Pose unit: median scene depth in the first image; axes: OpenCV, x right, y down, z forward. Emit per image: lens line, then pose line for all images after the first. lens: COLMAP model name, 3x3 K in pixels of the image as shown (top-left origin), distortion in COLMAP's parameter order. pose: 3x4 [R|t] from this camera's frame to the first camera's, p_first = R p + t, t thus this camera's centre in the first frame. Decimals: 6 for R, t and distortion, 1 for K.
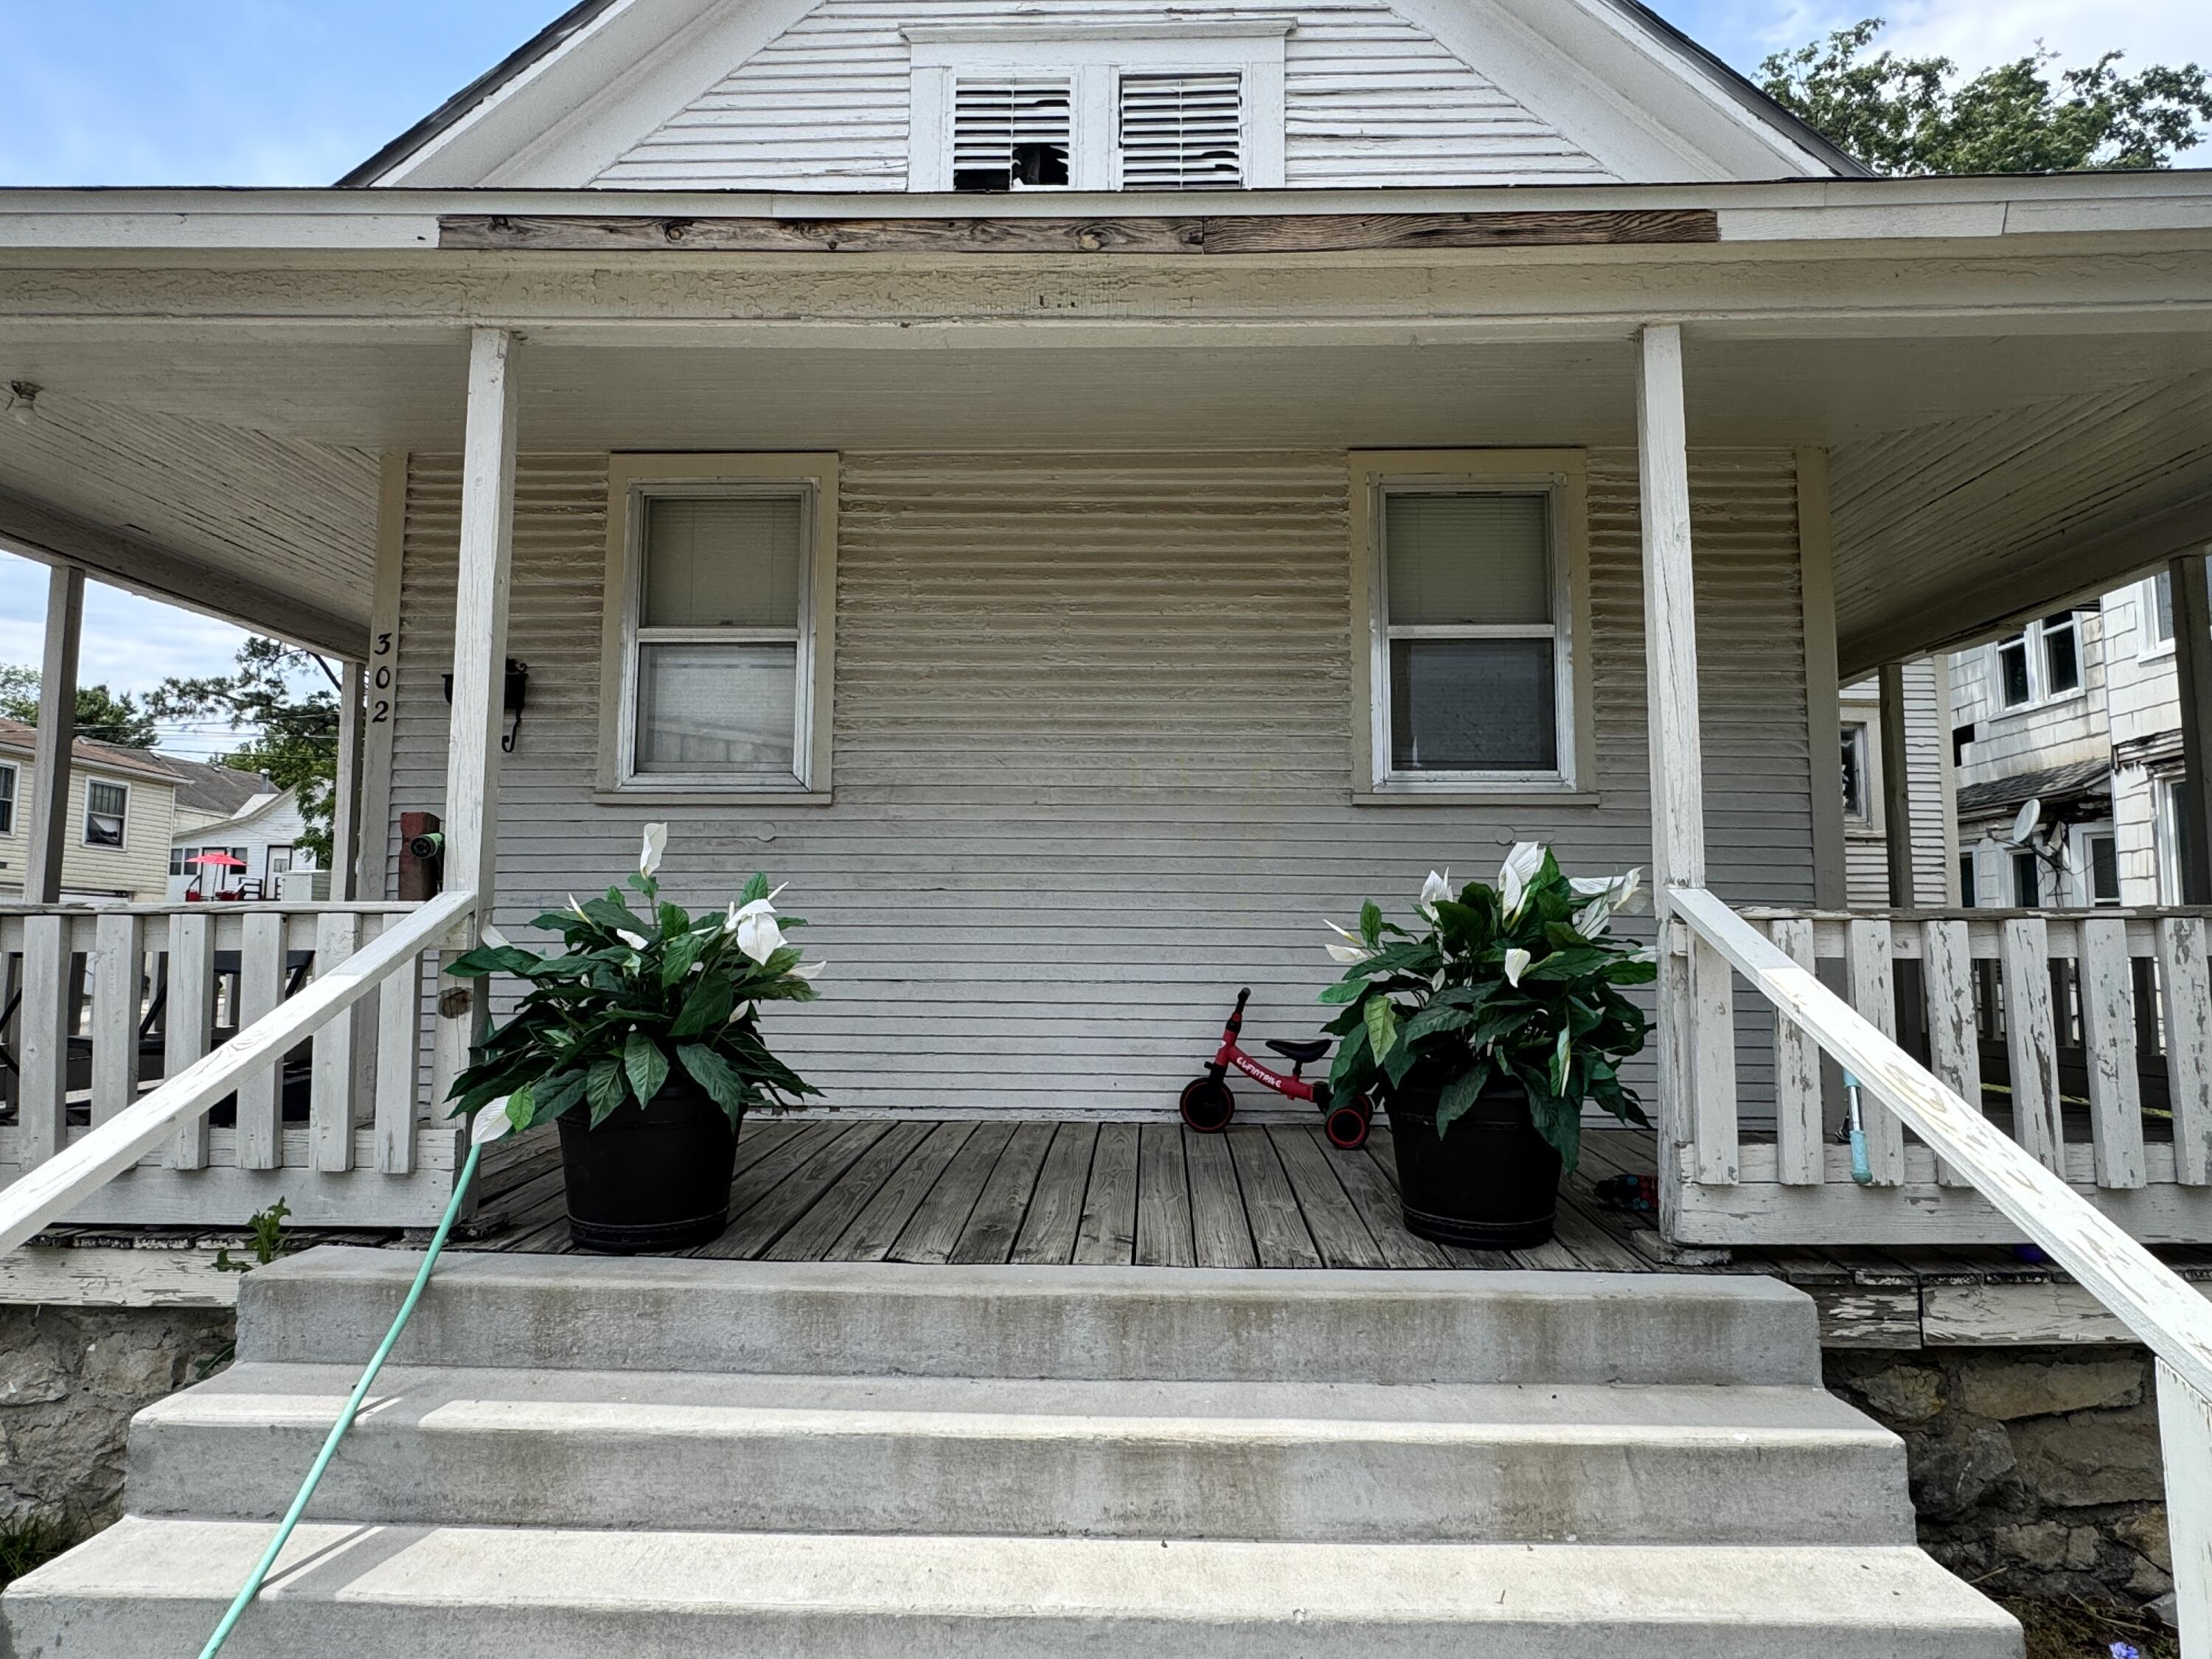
lens RADIAL K [[1343.5, 0, 1106.0], [0, 1343.5, 829.5], [0, 0, 1]] dist [-0.003371, 0.000291]
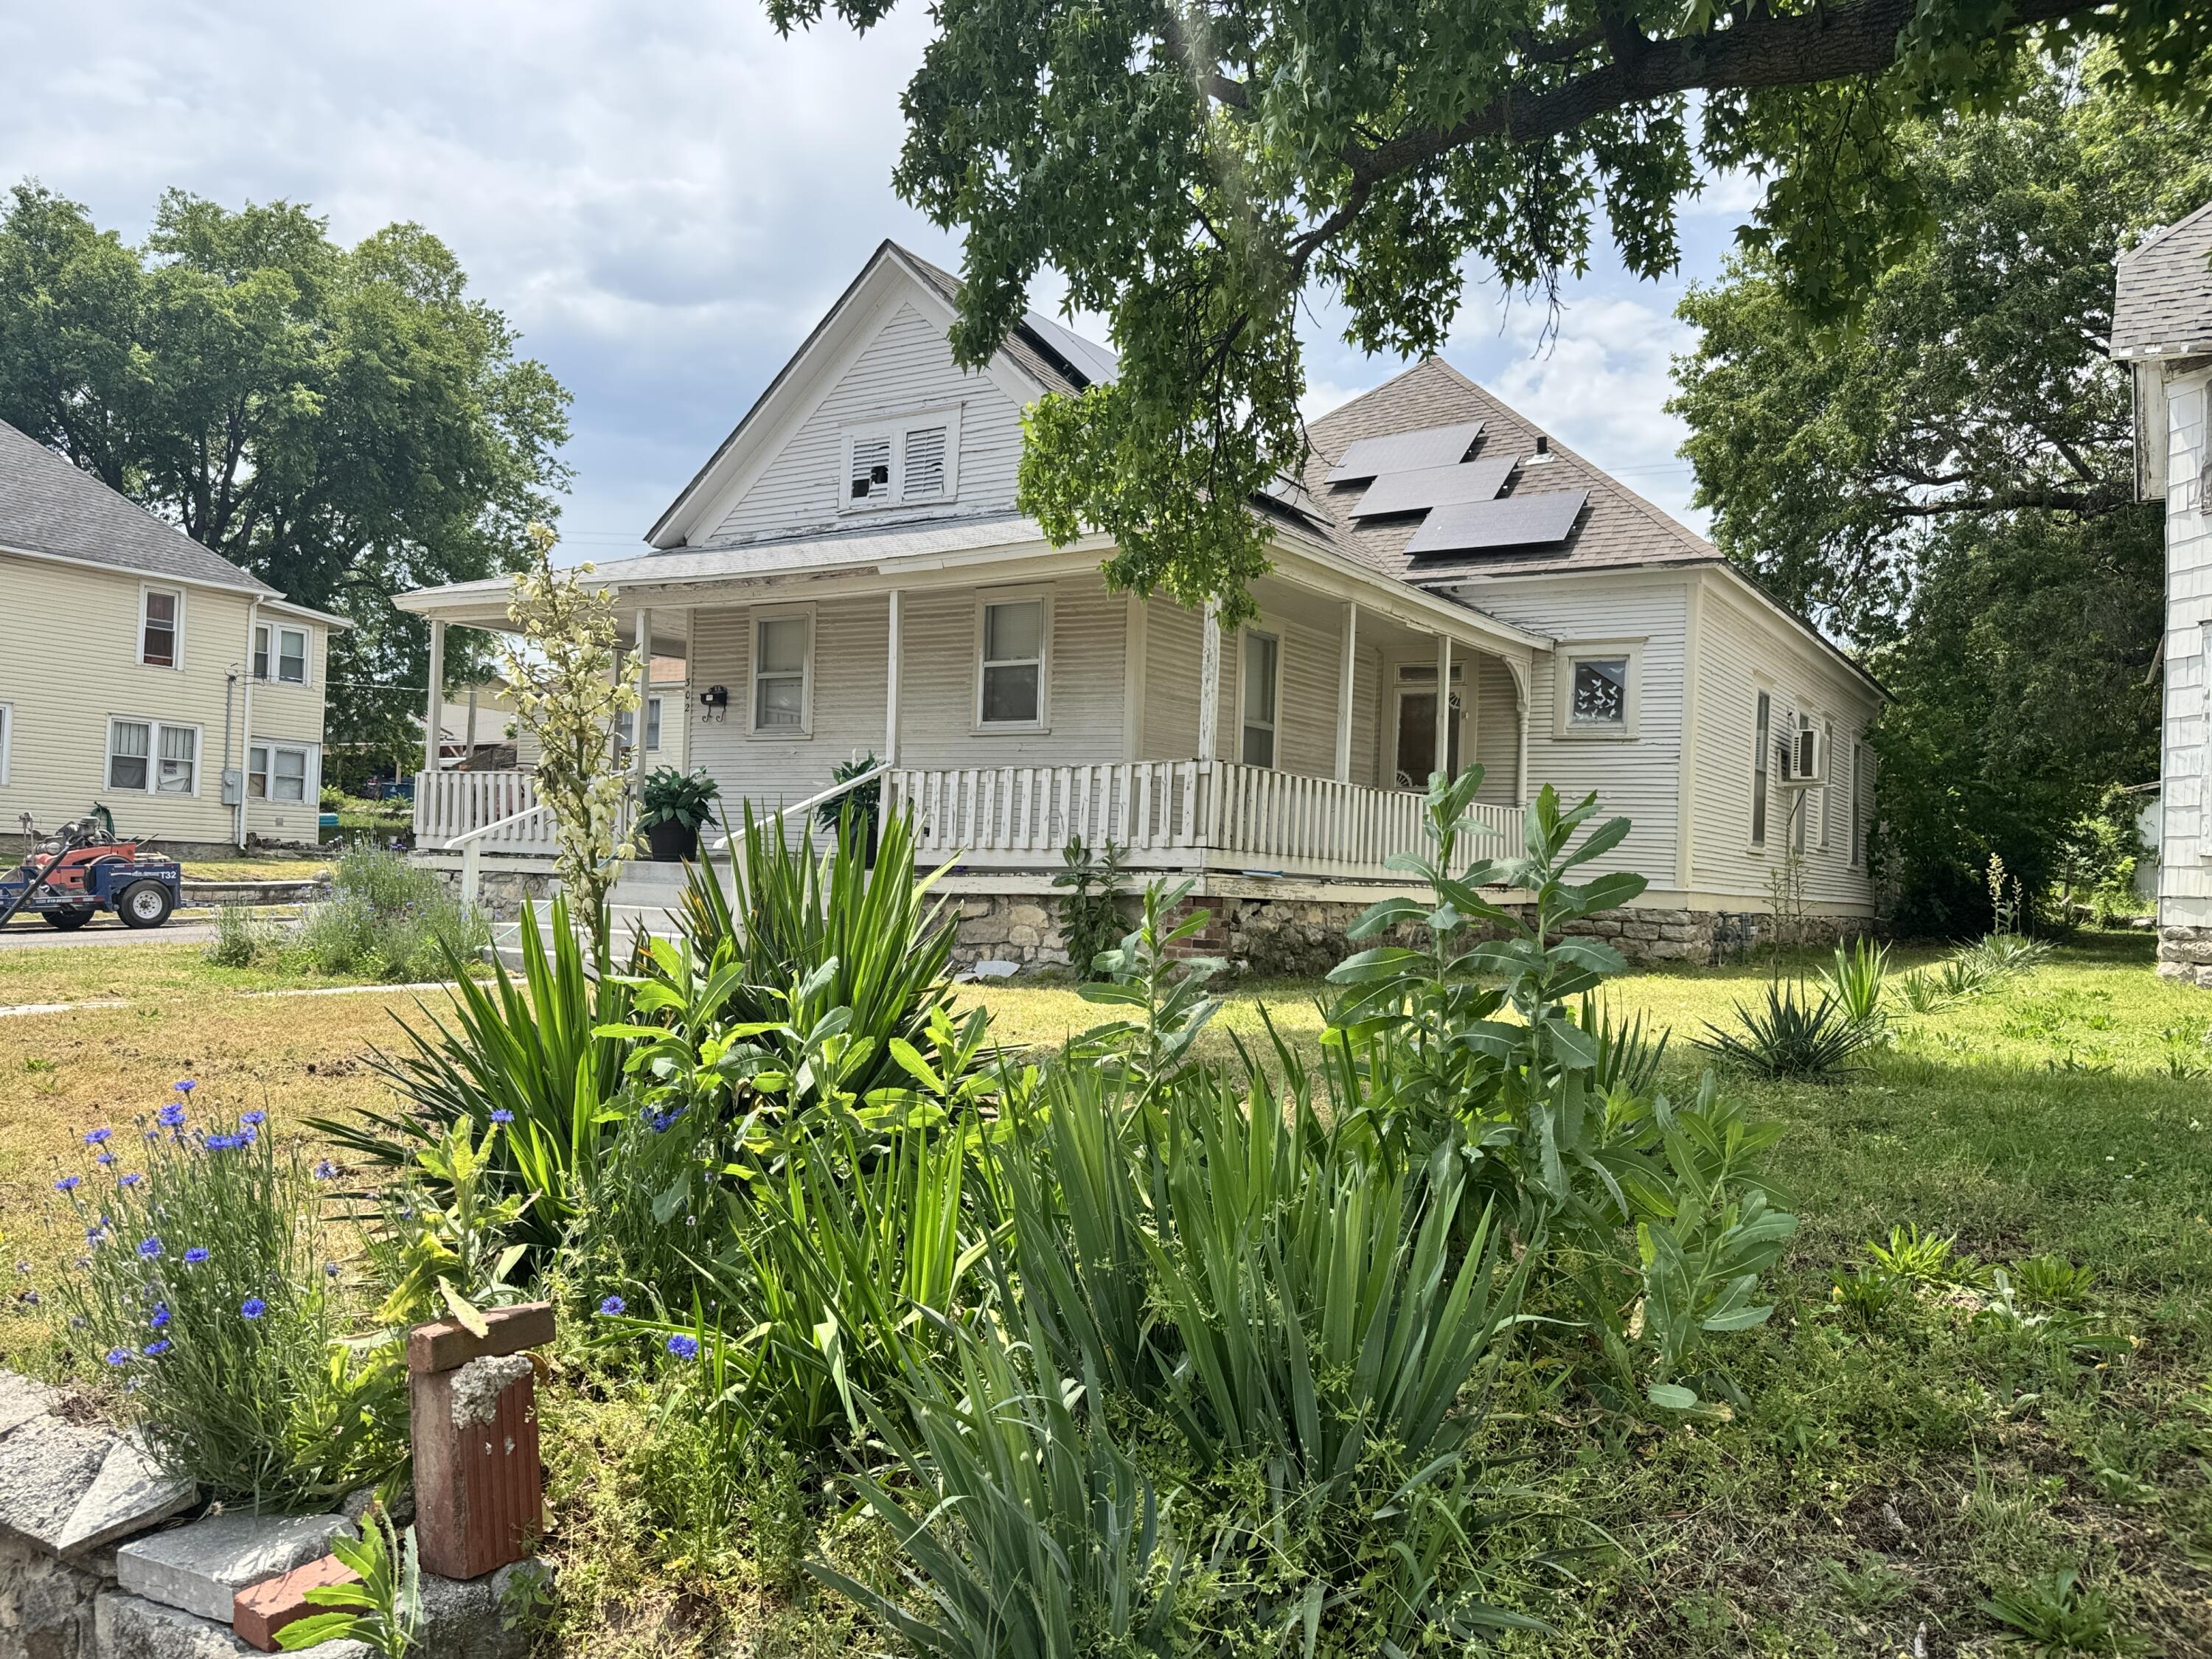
lens RADIAL K [[1668.5, 0, 1106.0], [0, 1668.5, 829.5], [0, 0, 1]] dist [0.114187, 0.000251]
pose [[0.853092, 0.010792, -0.521649, 1.946885], [0.014750, 0.998888, 0.044788, 0.019043], [0.521552, -0.045903, 0.851984, -1.454669]]
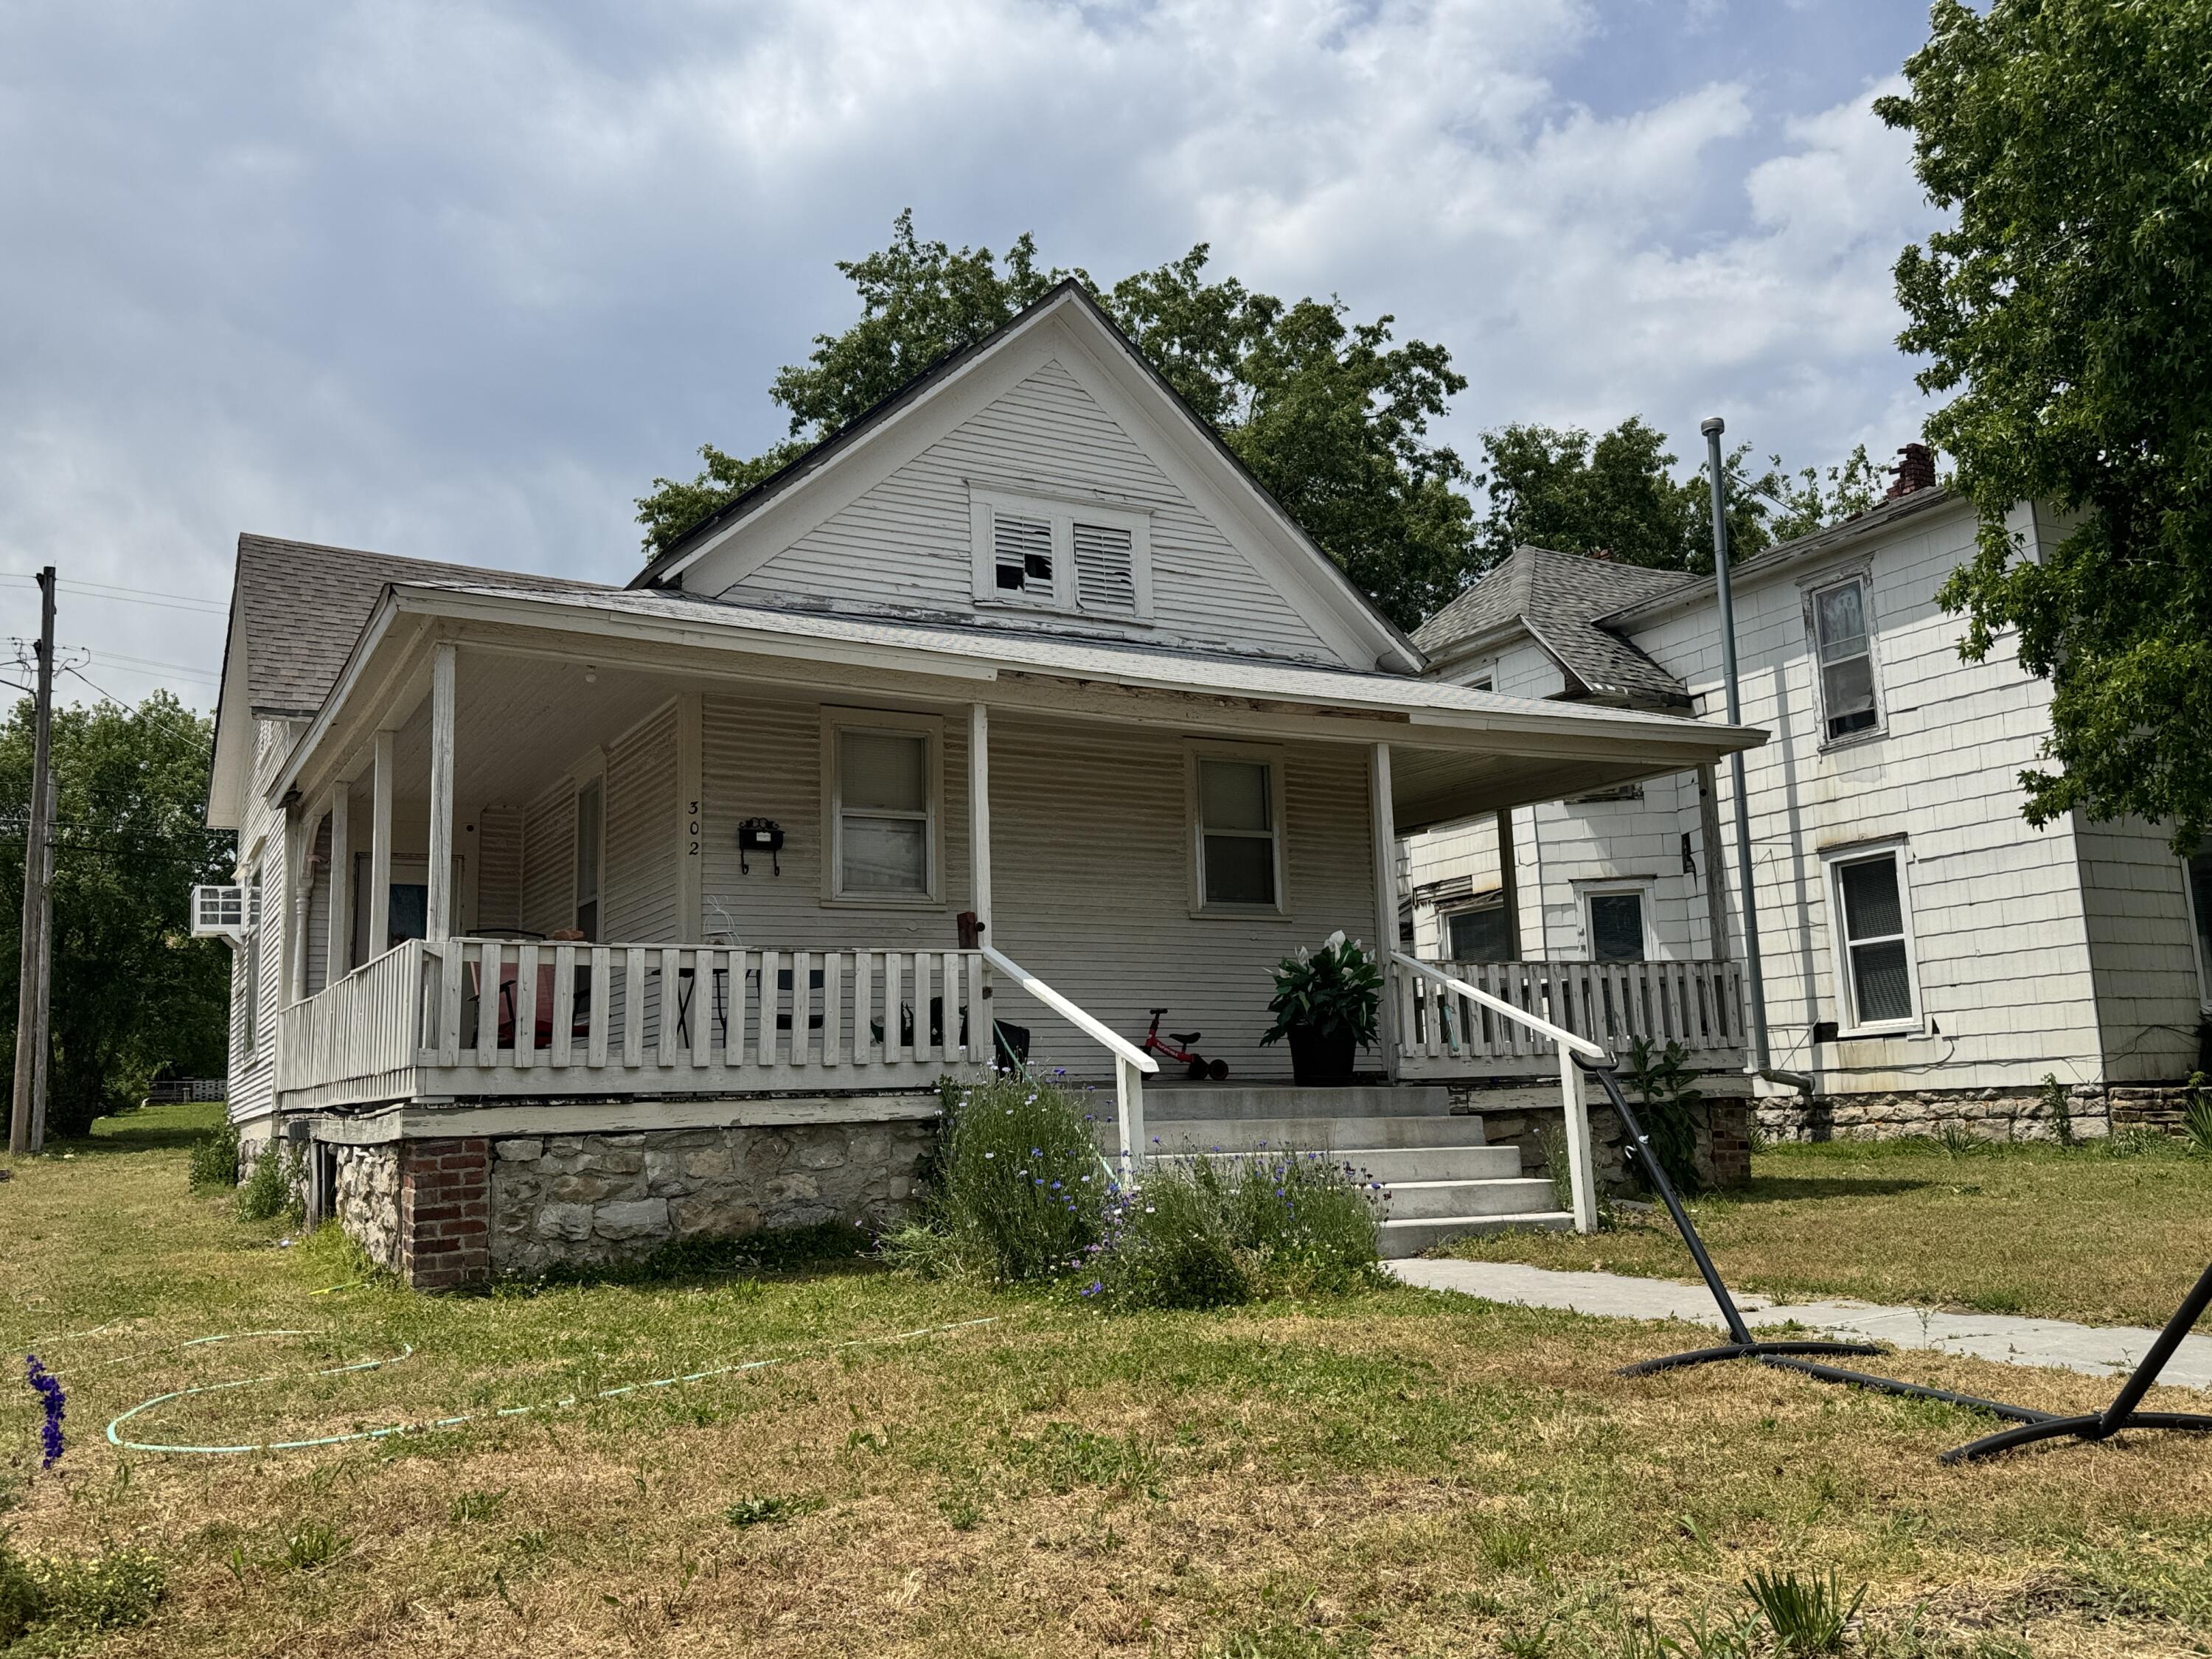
lens RADIAL K [[1833.6, 0, 1106.0], [0, 1833.6, 829.5], [0, 0, 1]] dist [0.153666, -0.288865]
pose [[0.860752, 0.048763, 0.506684, -1.258122], [-0.014289, 0.997323, -0.071709, 0.045720], [-0.508825, 0.054484, 0.859144, -1.226936]]
